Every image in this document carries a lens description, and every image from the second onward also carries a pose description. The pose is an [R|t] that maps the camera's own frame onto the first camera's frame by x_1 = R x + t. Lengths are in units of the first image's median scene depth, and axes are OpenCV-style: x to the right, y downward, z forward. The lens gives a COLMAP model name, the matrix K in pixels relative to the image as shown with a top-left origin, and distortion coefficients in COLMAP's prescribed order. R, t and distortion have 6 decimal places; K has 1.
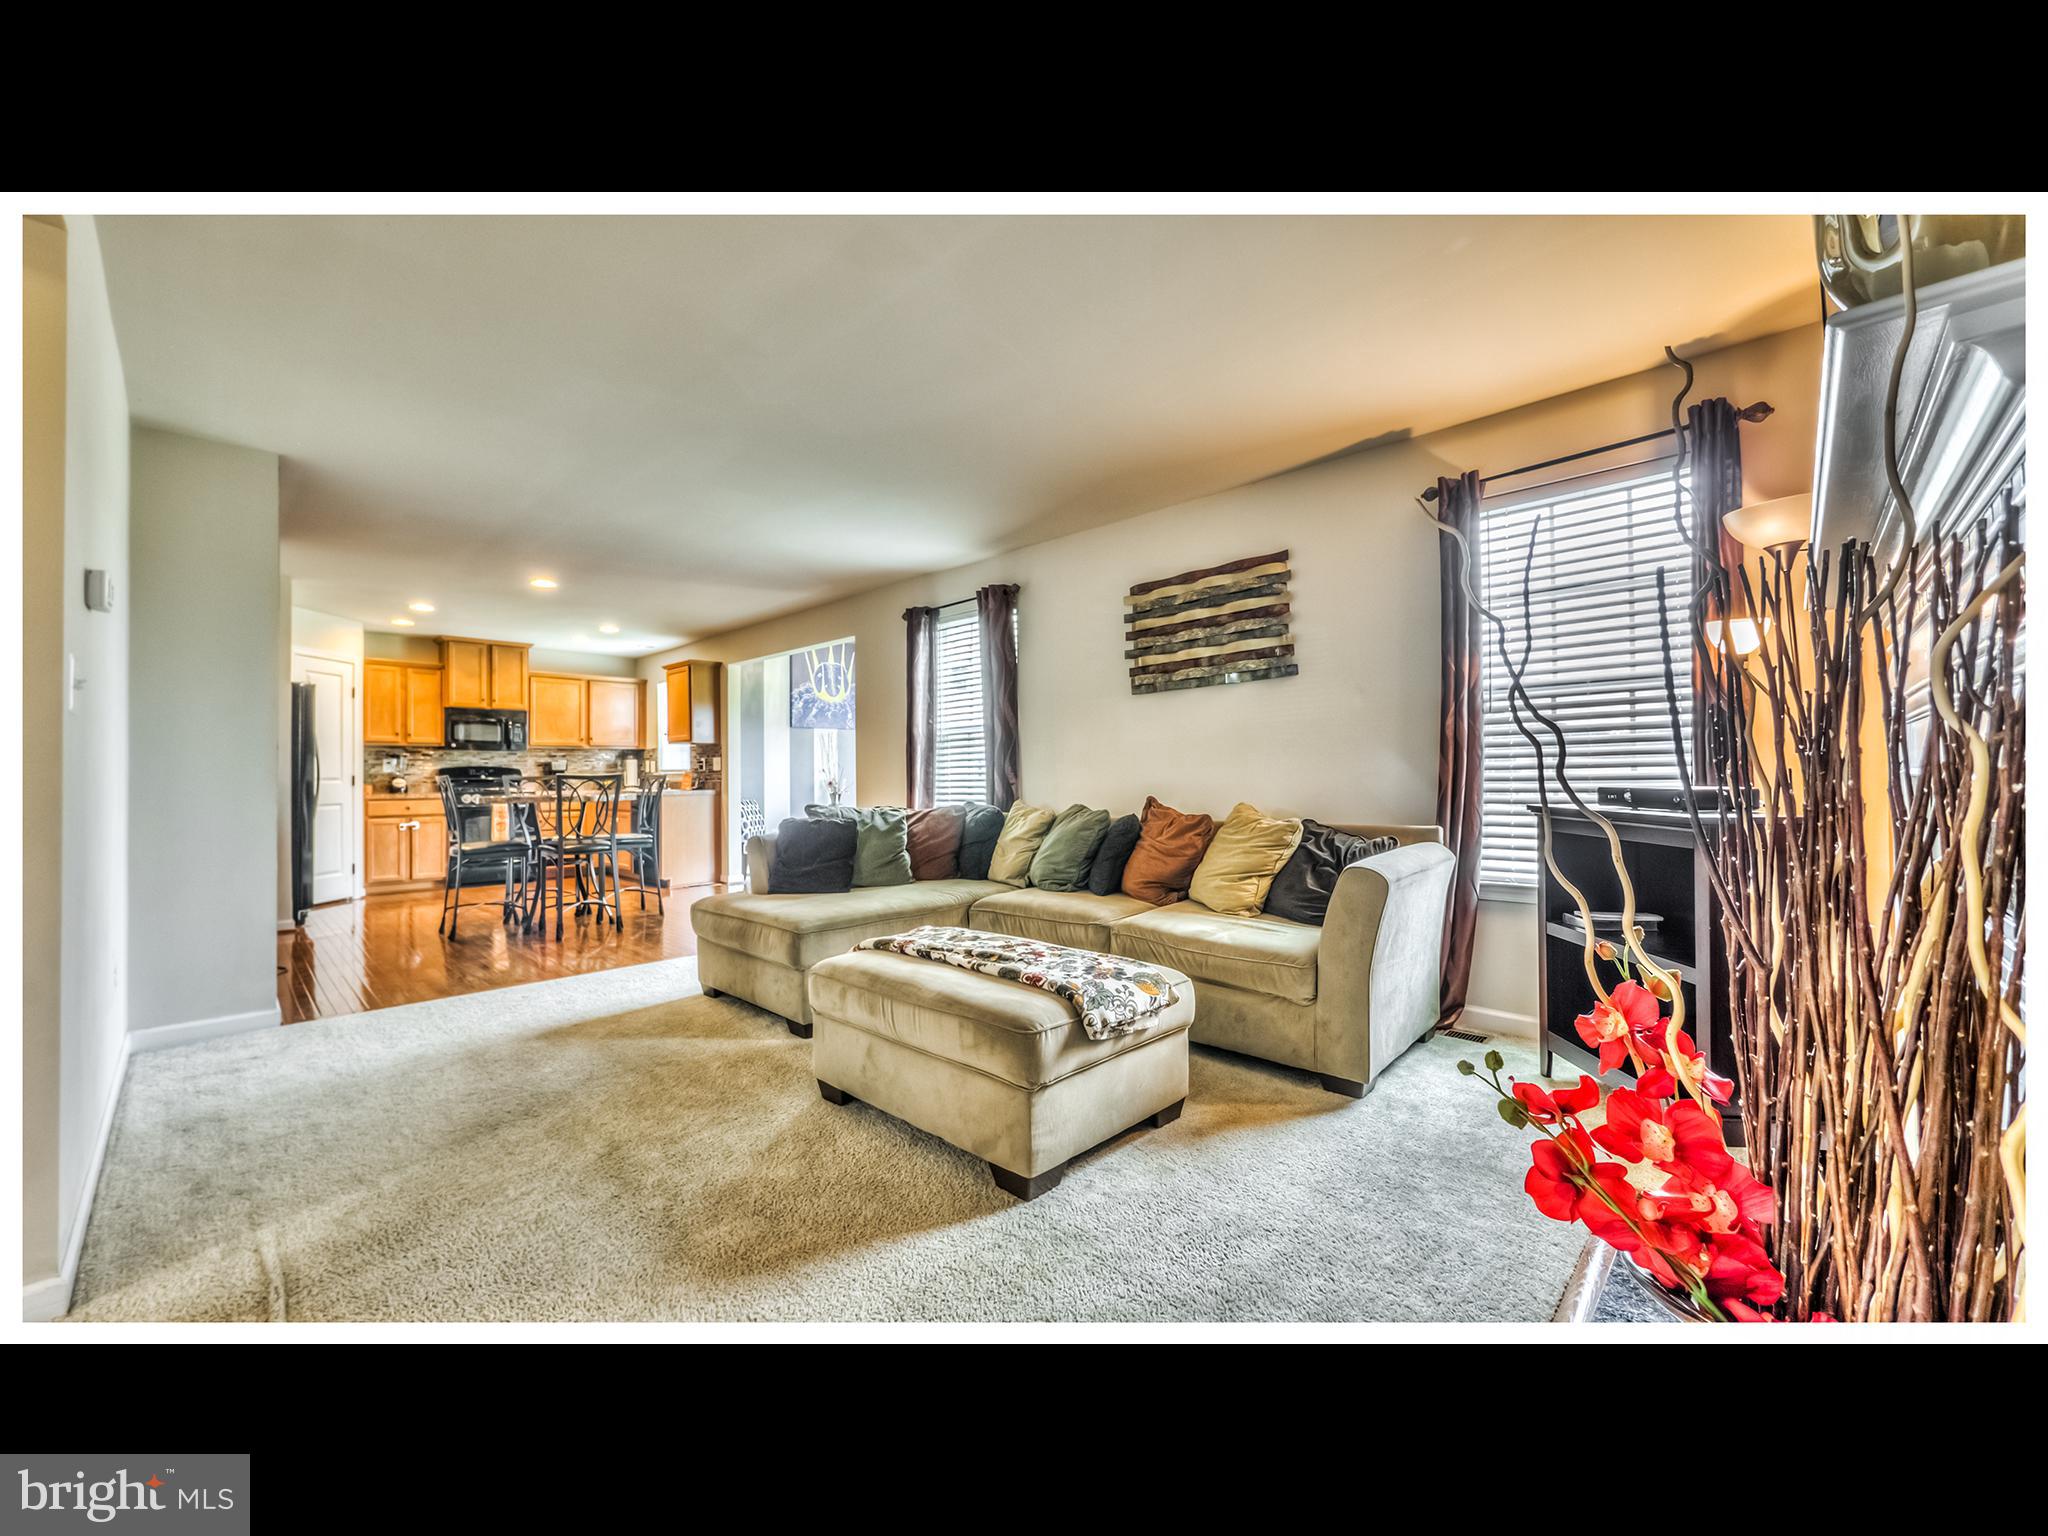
lens RADIAL K [[784.7, 0, 994.5], [0, 784.7, 767.0], [0, 0, 1]] dist [-0.004960, 0.000724]
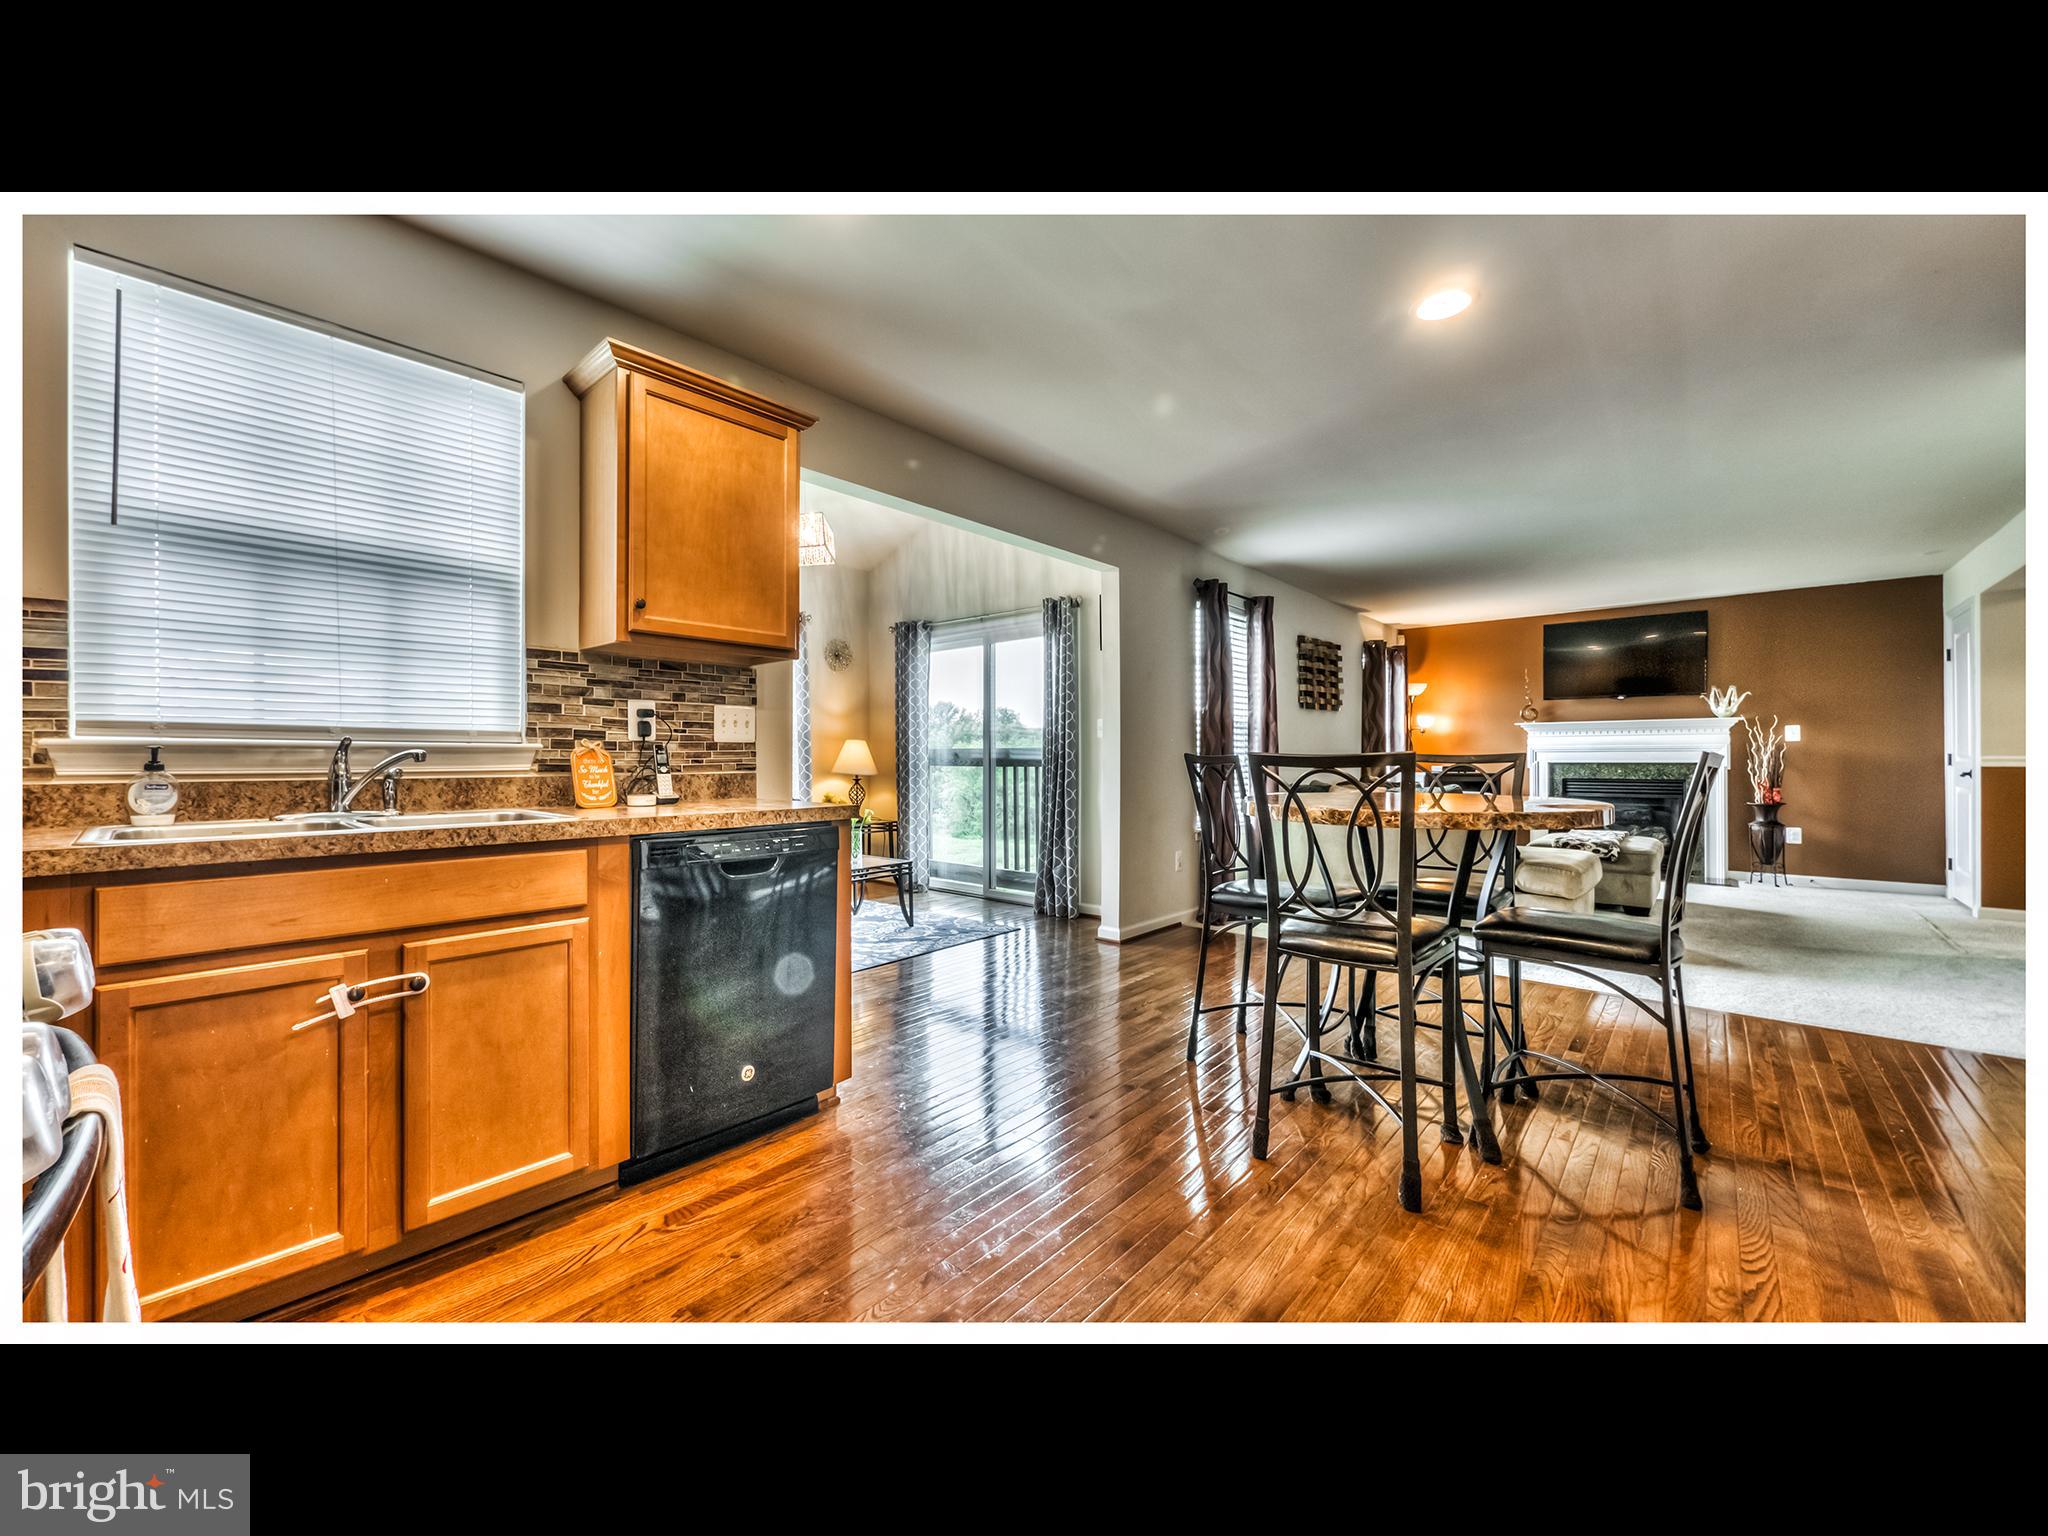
lens RADIAL K [[784.7, 0, 997.1], [0, 784.7, 759.9], [0, 0, 1]] dist [-0.004960, 0.000724]
pose [[-0.044438, 0.009430, 0.998968, -0.715692], [-0.008542, 0.999915, -0.009819, 0.014534], [-0.998976, -0.008969, -0.044354, 0.912728]]
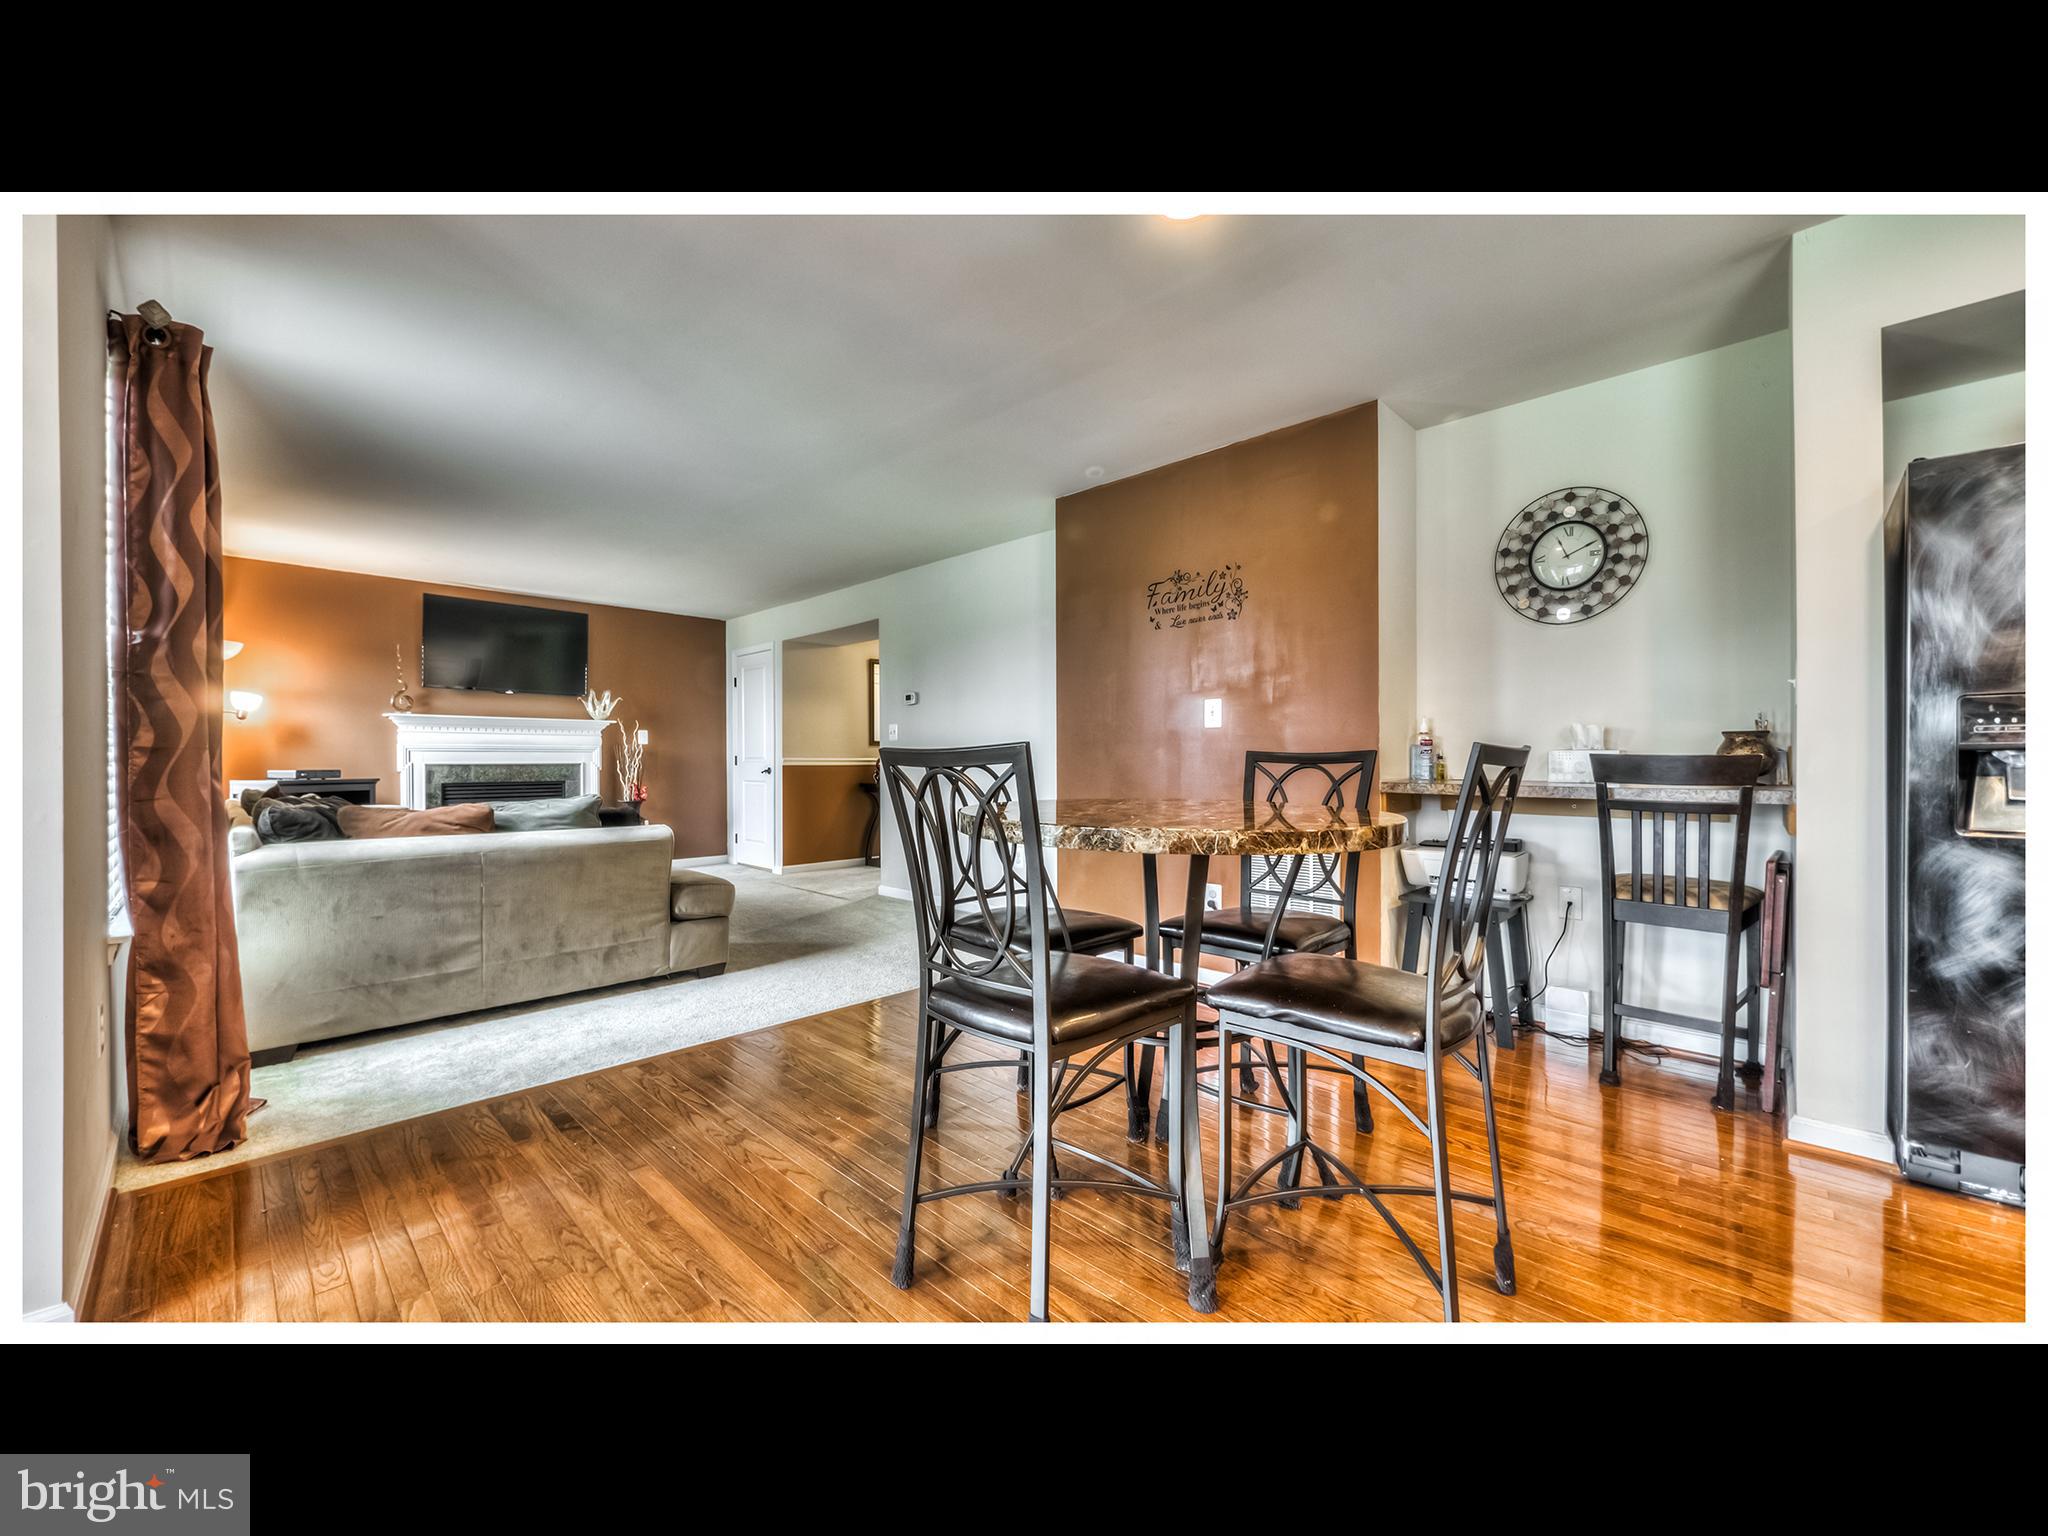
lens RADIAL K [[784.7, 0, 1010.4], [0, 784.7, 766.2], [0, 0, 1]] dist [-0.004960, 0.000724]
pose [[-0.999937, 0.010801, -0.003037, -0.359028], [0.010810, 0.999936, -0.003266, 0.013118], [0.003001, -0.003299, -0.999990, 0.973469]]
